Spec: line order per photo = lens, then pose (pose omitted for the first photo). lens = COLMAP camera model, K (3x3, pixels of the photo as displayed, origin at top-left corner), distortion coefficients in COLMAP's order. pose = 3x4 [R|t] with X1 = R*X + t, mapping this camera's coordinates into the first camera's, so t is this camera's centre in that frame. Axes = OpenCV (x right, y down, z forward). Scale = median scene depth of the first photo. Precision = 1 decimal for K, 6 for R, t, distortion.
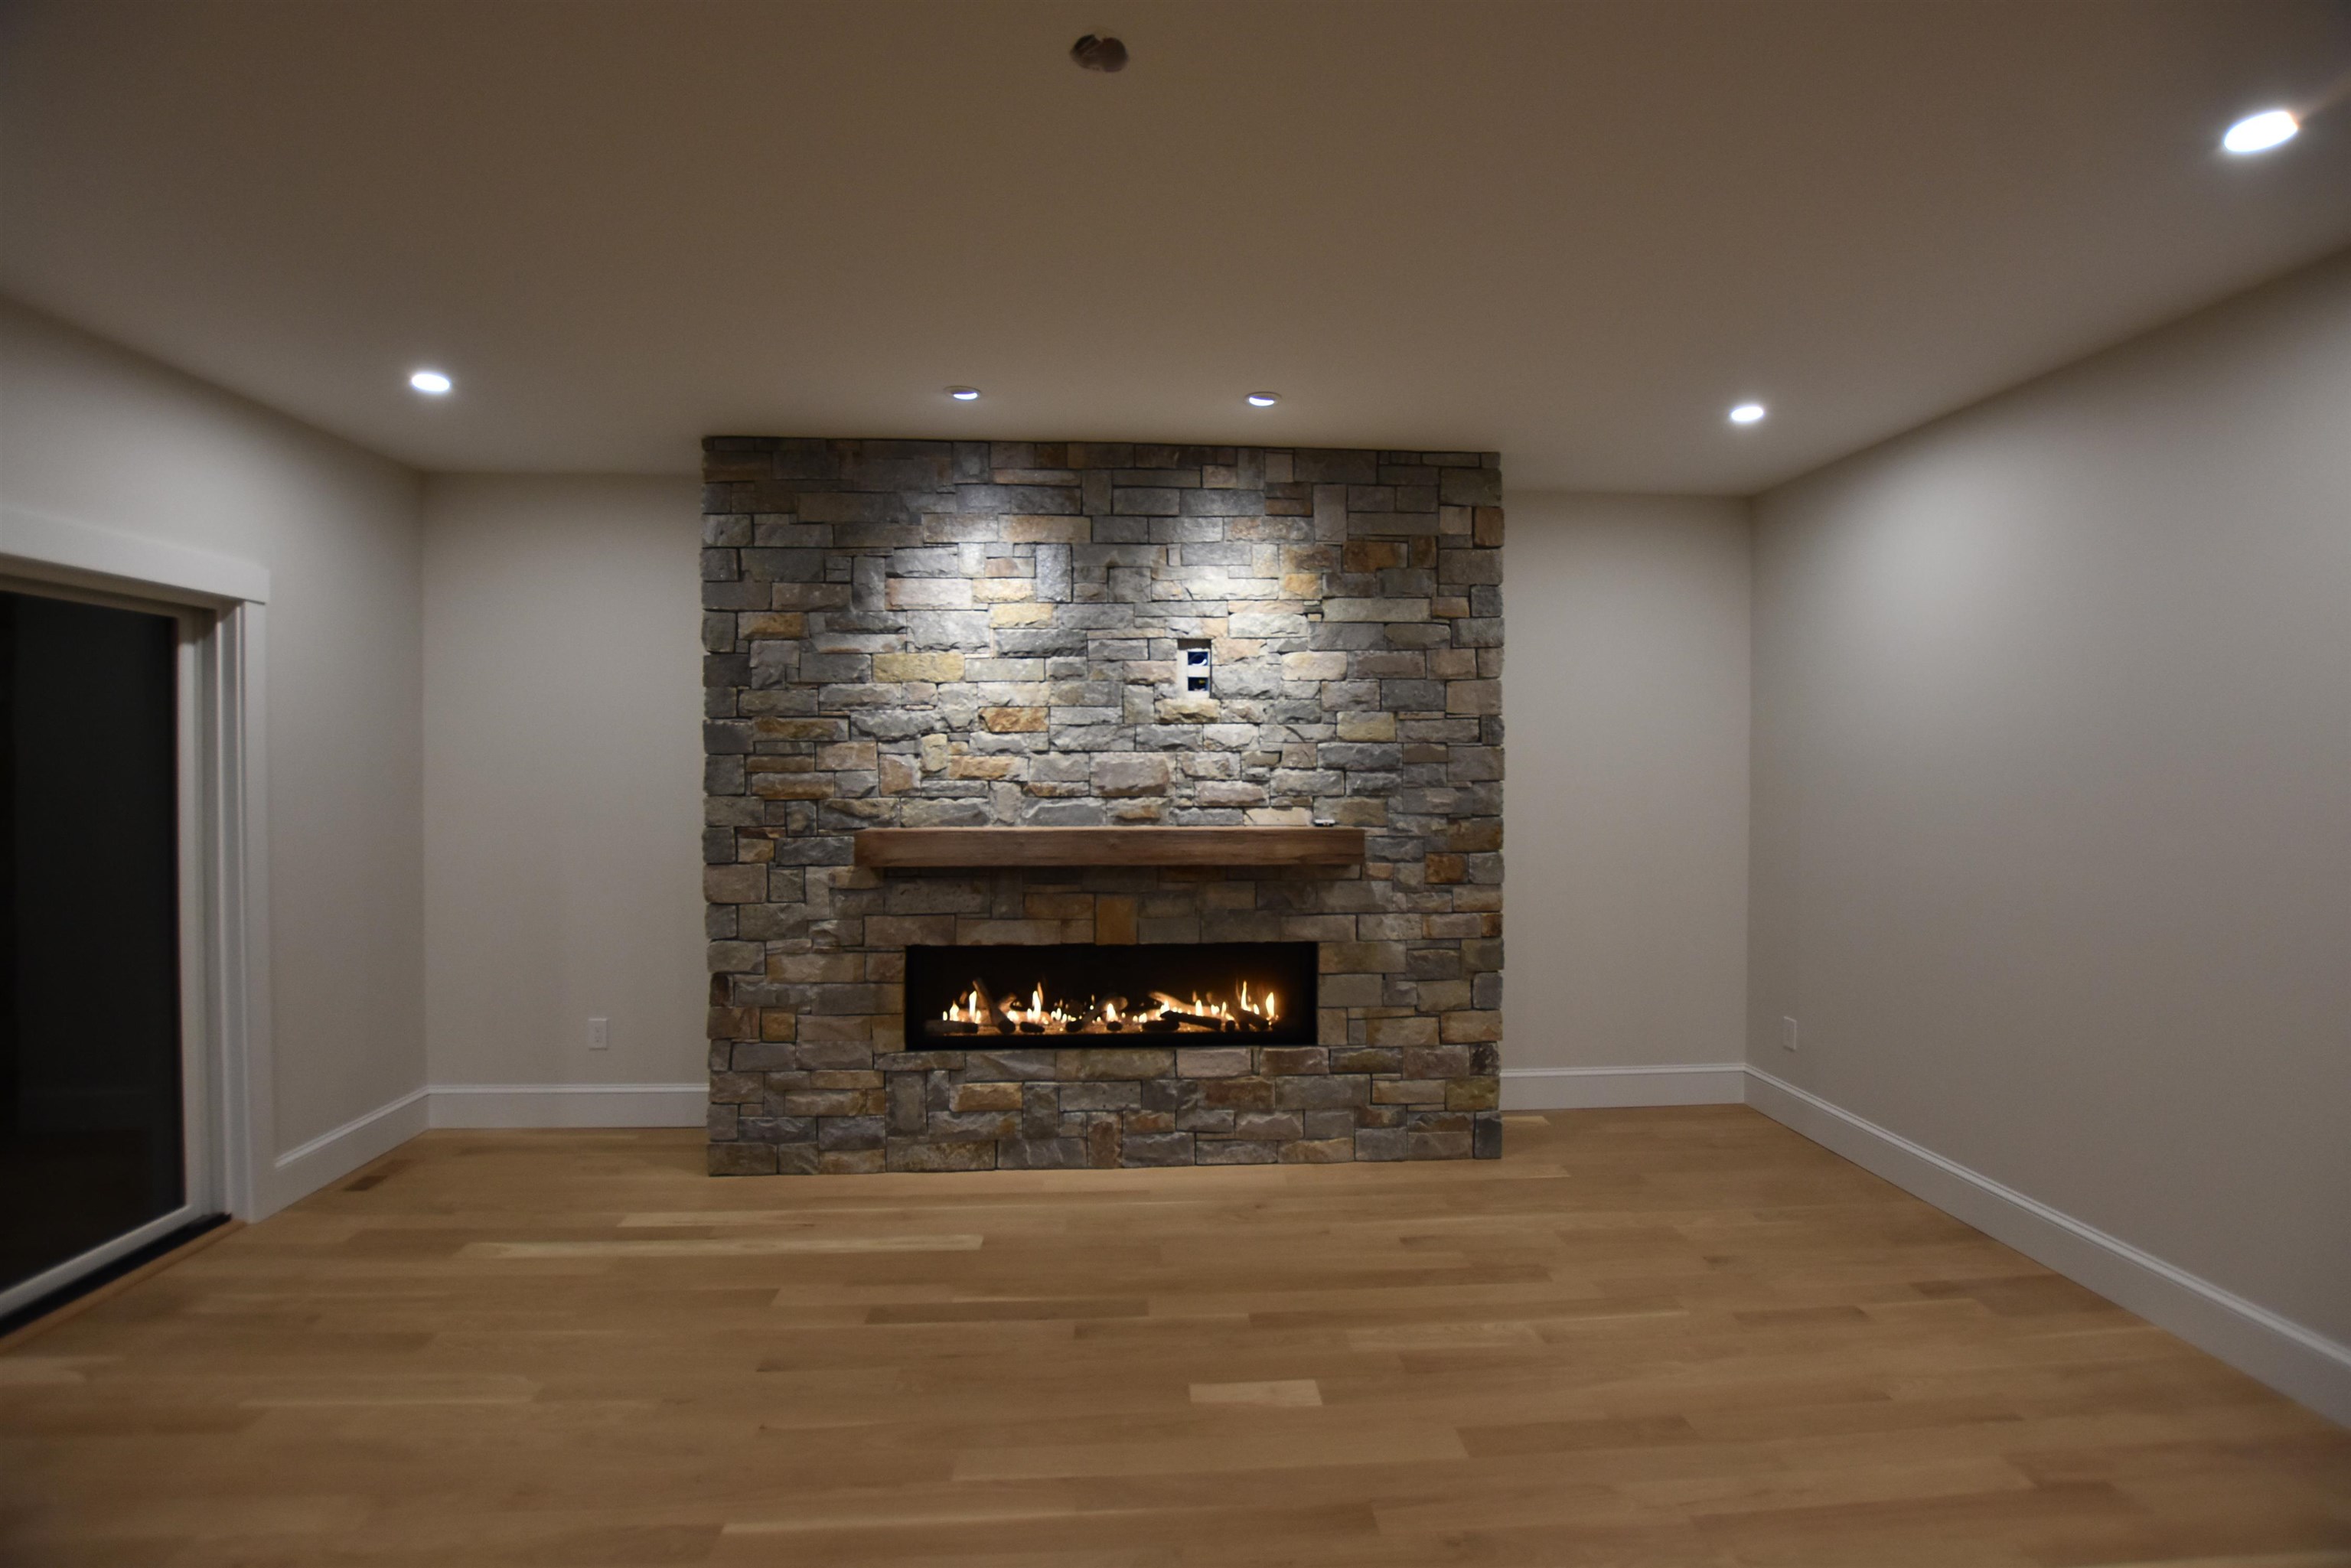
lens RADIAL K [[1059.4, 0, 1162.3], [0, 1059.4, 788.4], [0, 0, 1]] dist [-0.022755, -0.000413]
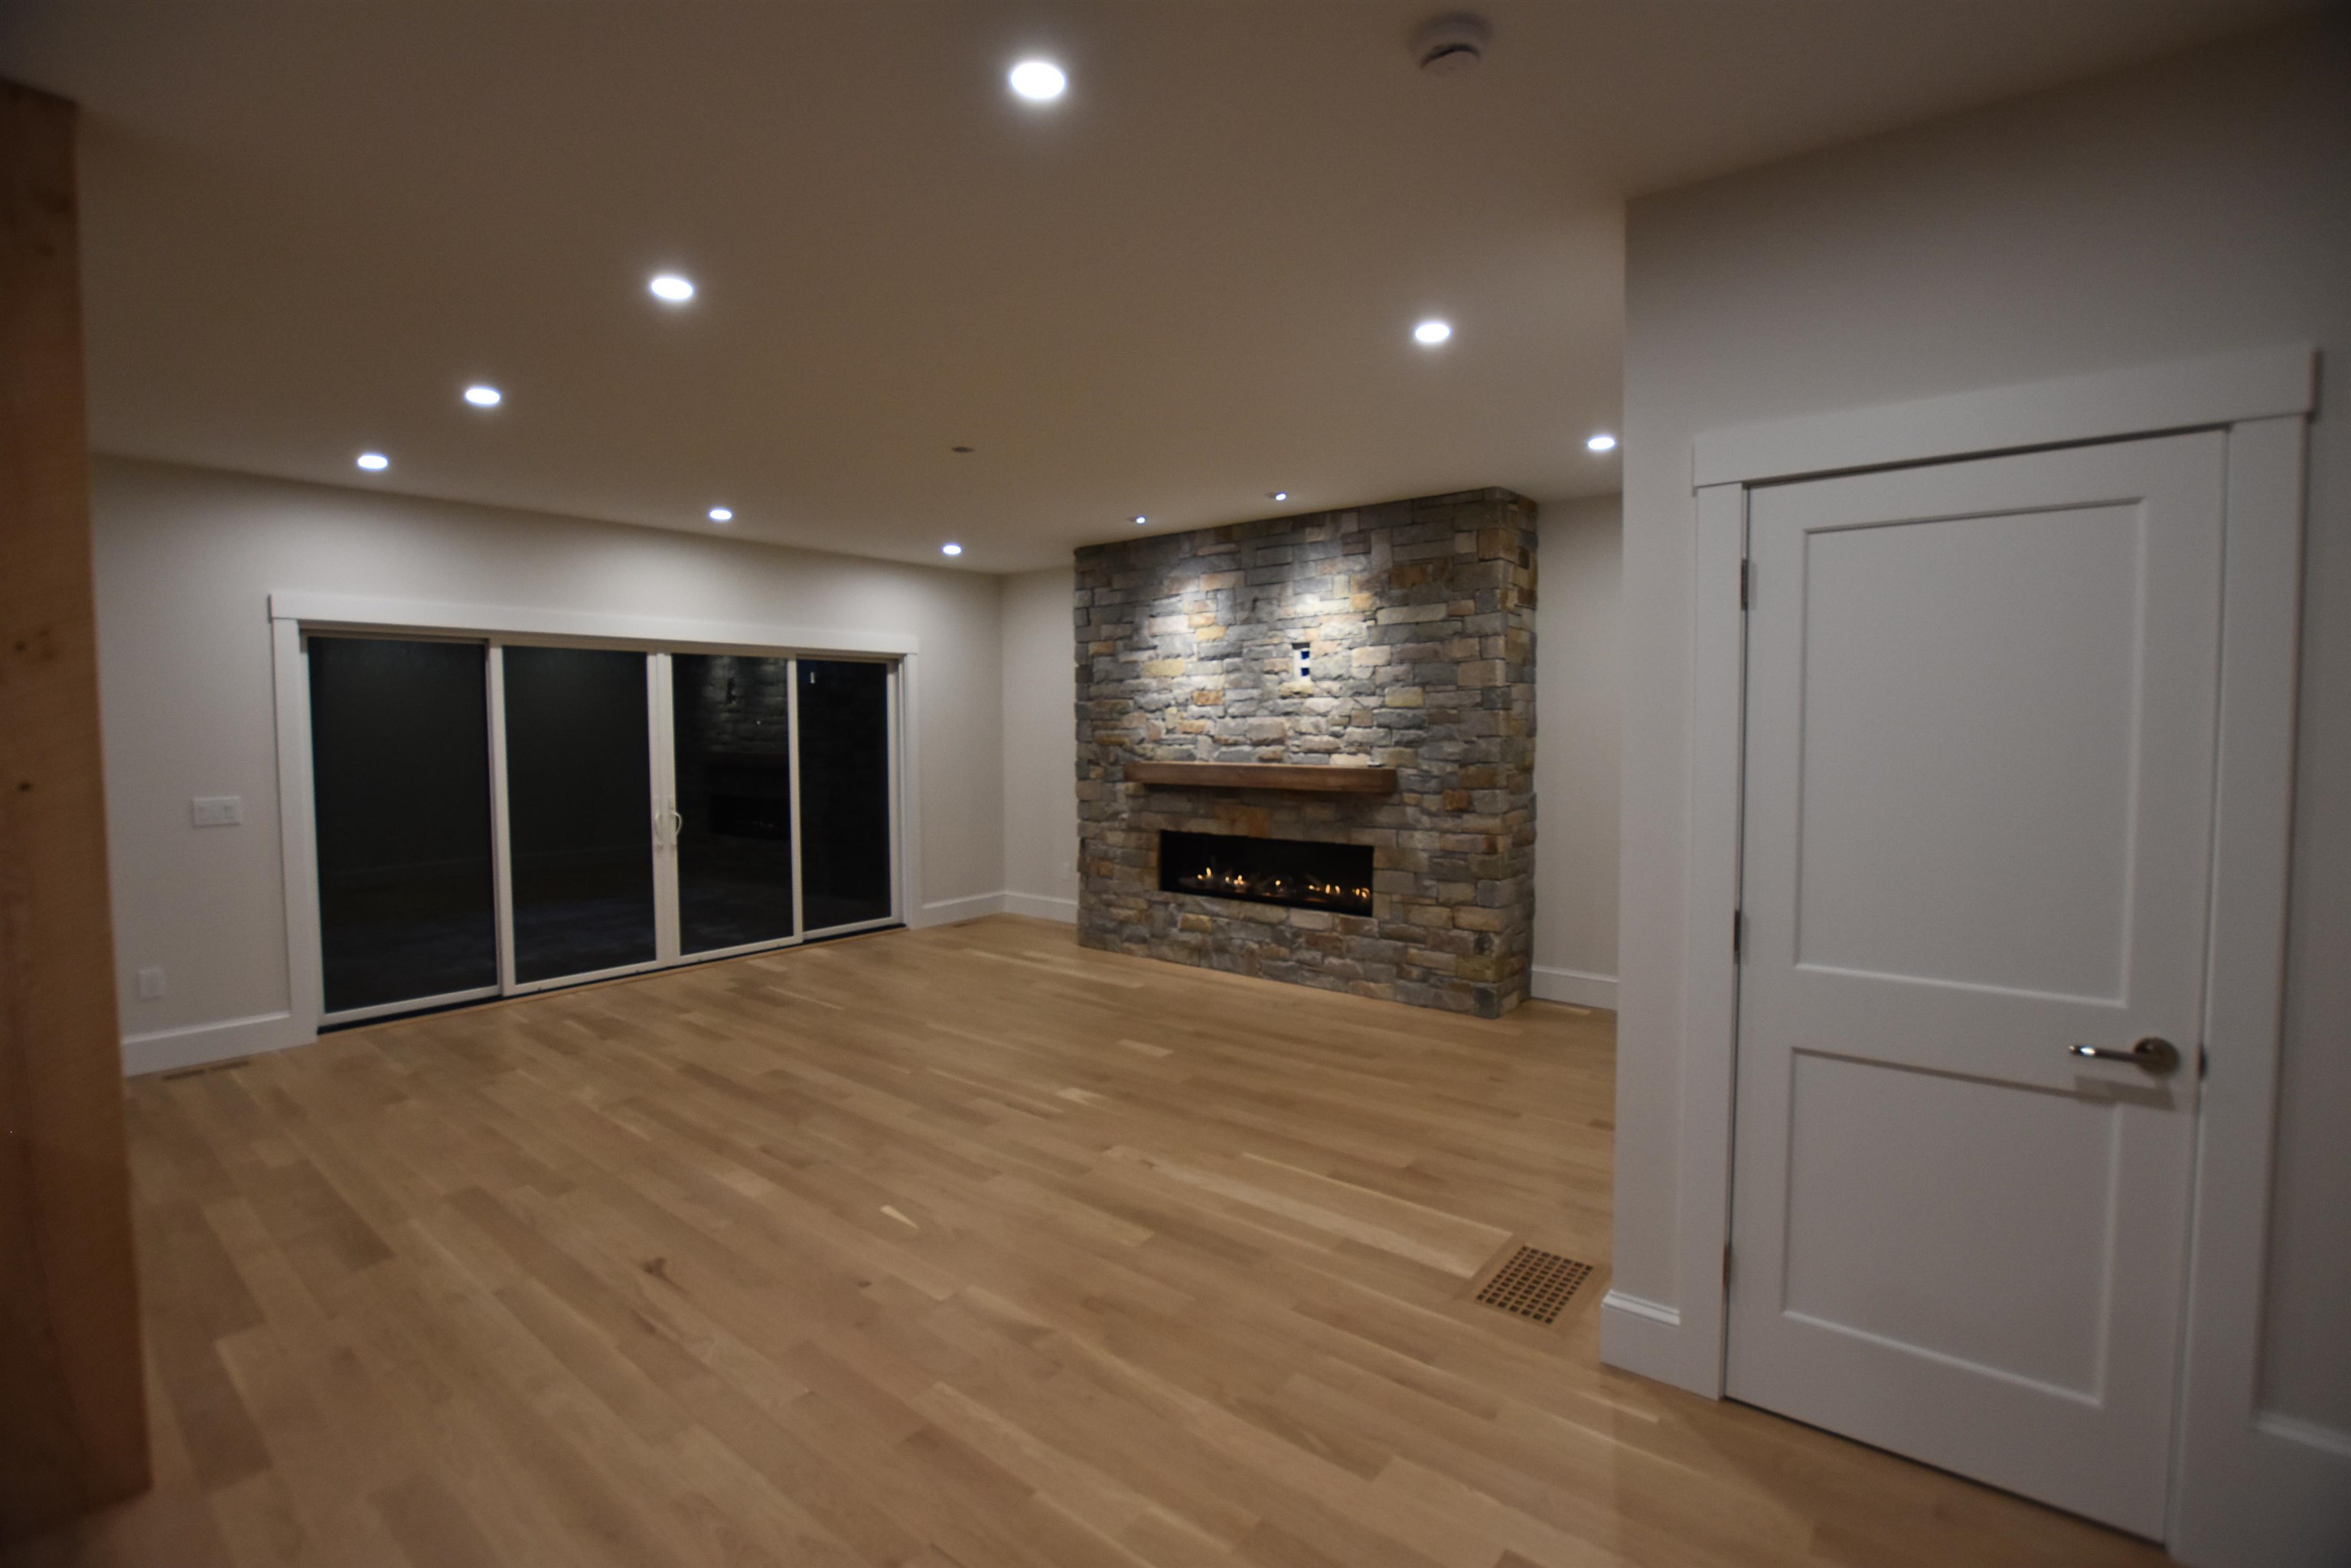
lens RADIAL K [[1059.4, 0, 1156.3], [0, 1059.4, 781.5], [0, 0, 1]] dist [-0.022755, -0.000413]
pose [[0.730441, 0.032713, -0.682192, 0.933539], [-0.007971, 0.999193, 0.039380, 0.001256], [0.682930, -0.023327, 0.730112, -0.268040]]
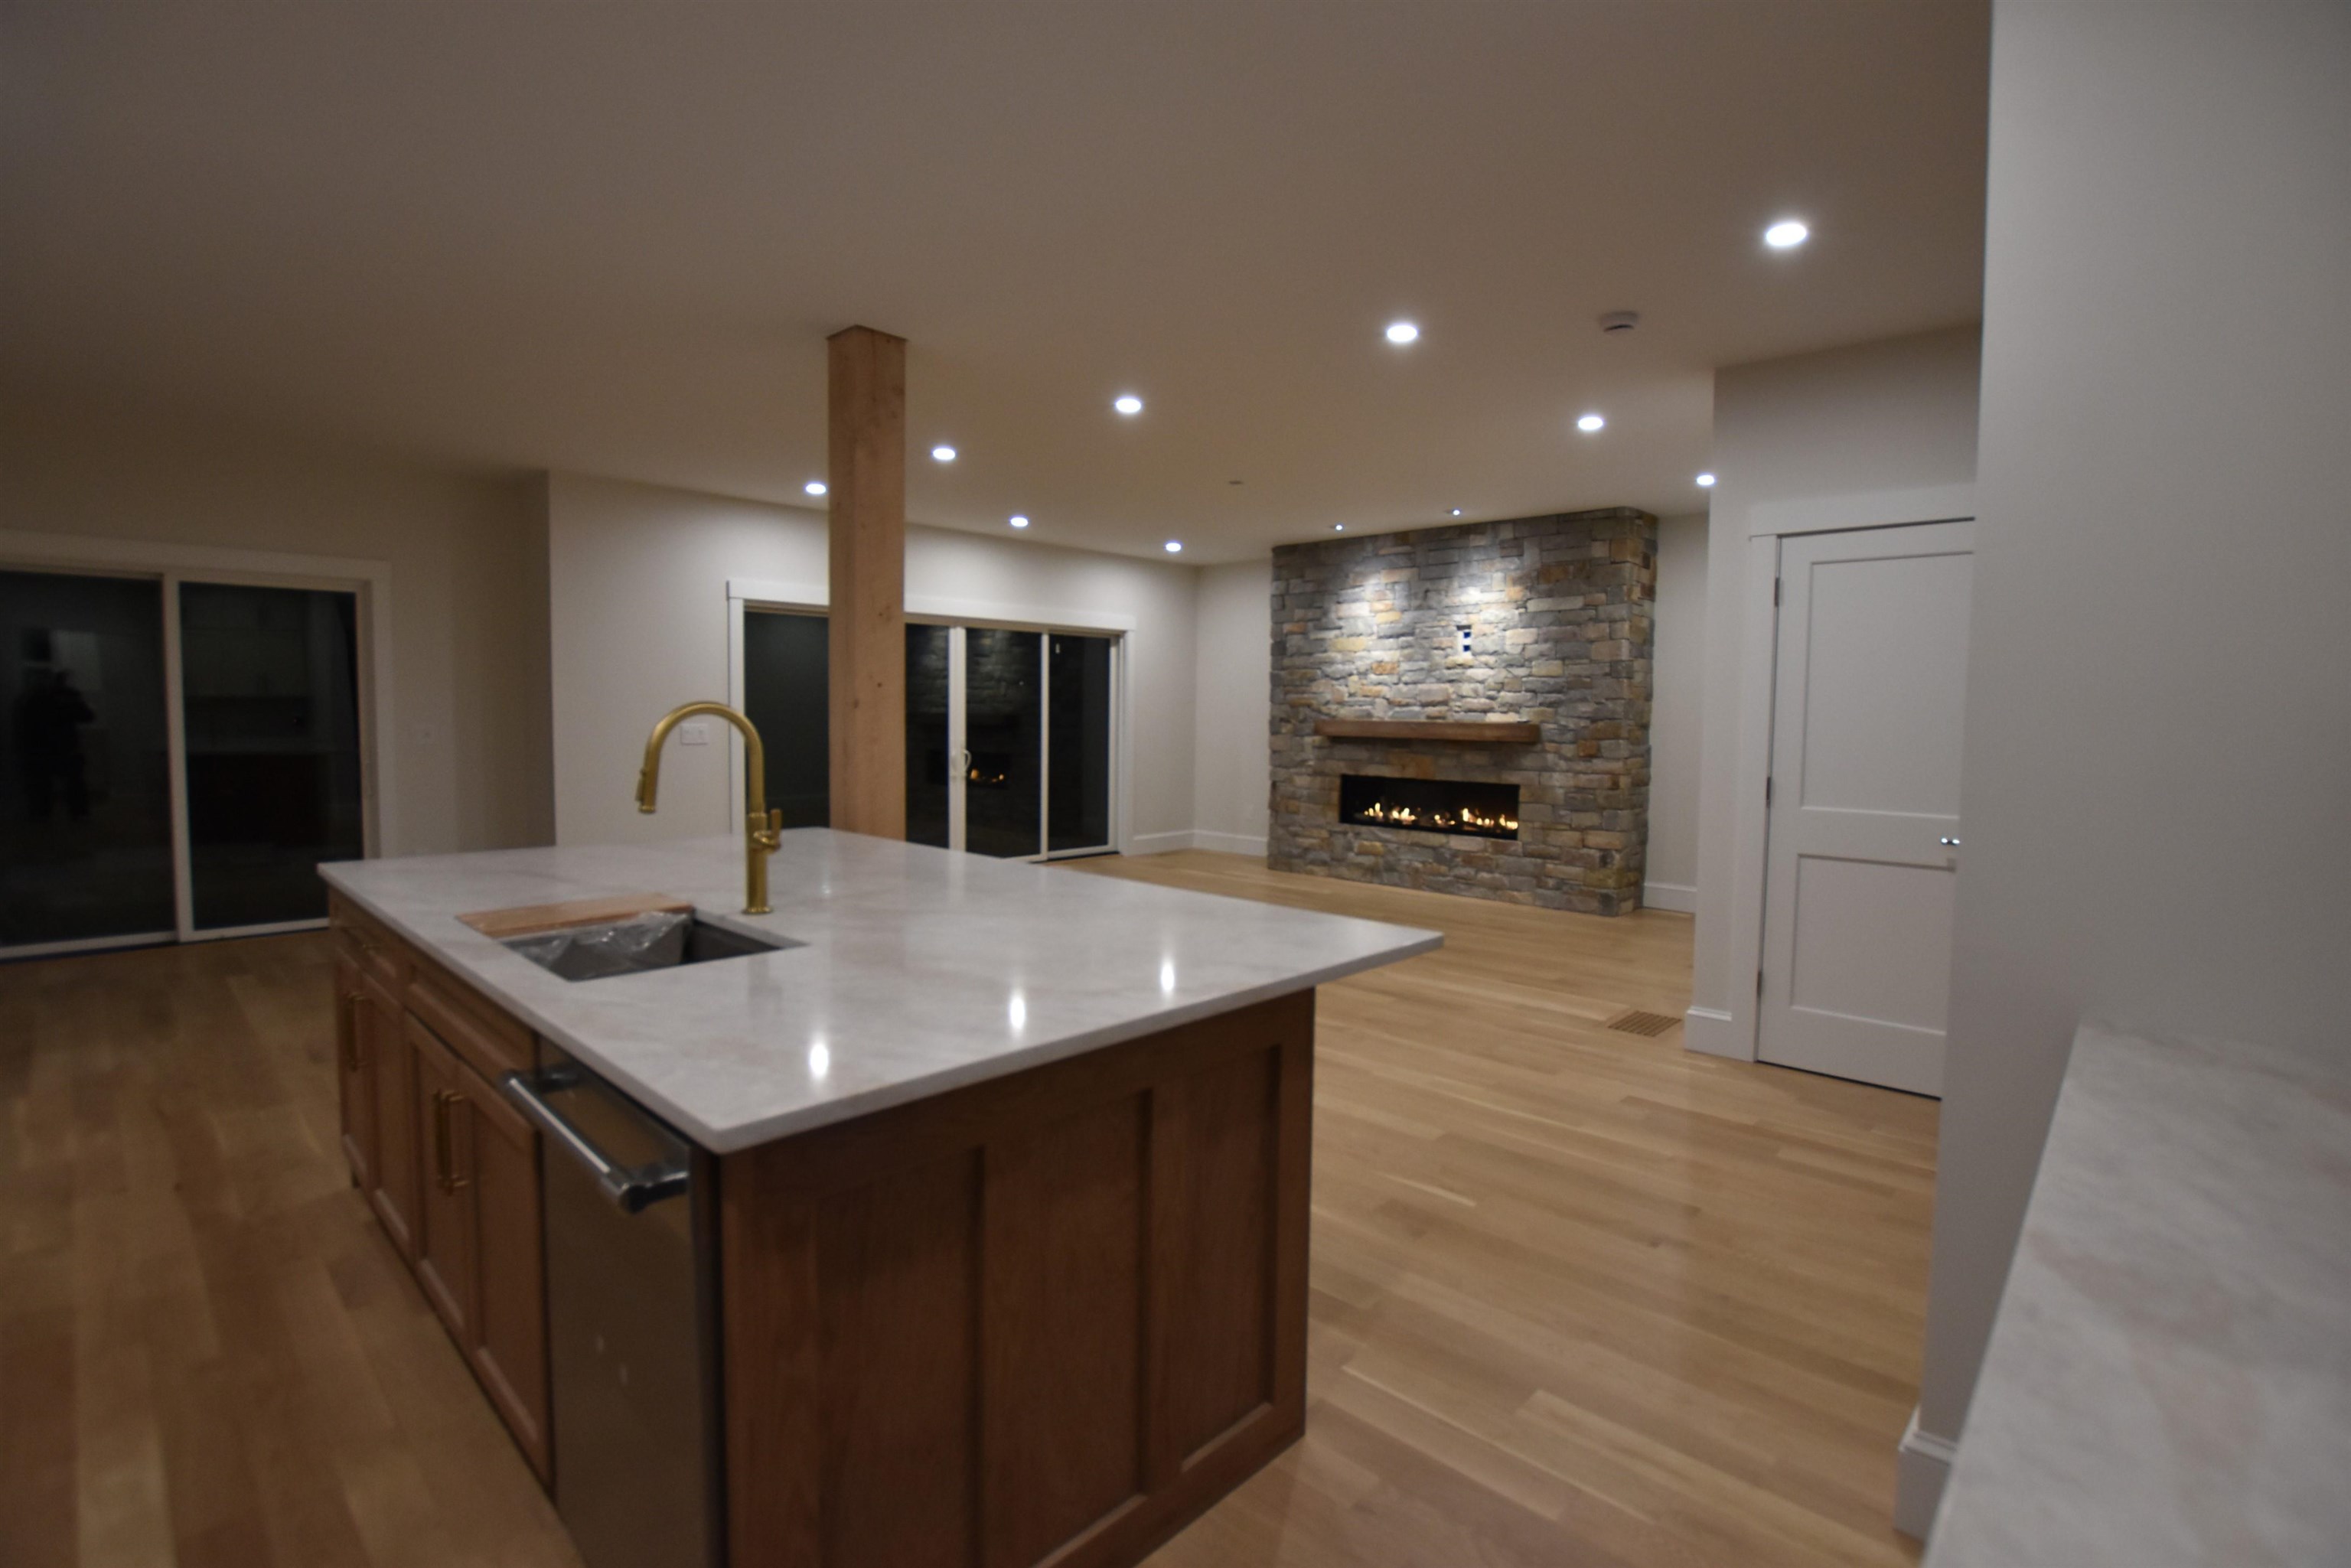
lens RADIAL K [[1059.4, 0, 1179.4], [0, 1059.4, 775.5], [0, 0, 1]] dist [-0.022755, -0.000413]
pose [[0.677107, 0.054767, -0.733844, 1.122411], [-0.025889, 0.998382, 0.050622, 0.050462], [0.735429, -0.015278, 0.677429, -0.708296]]
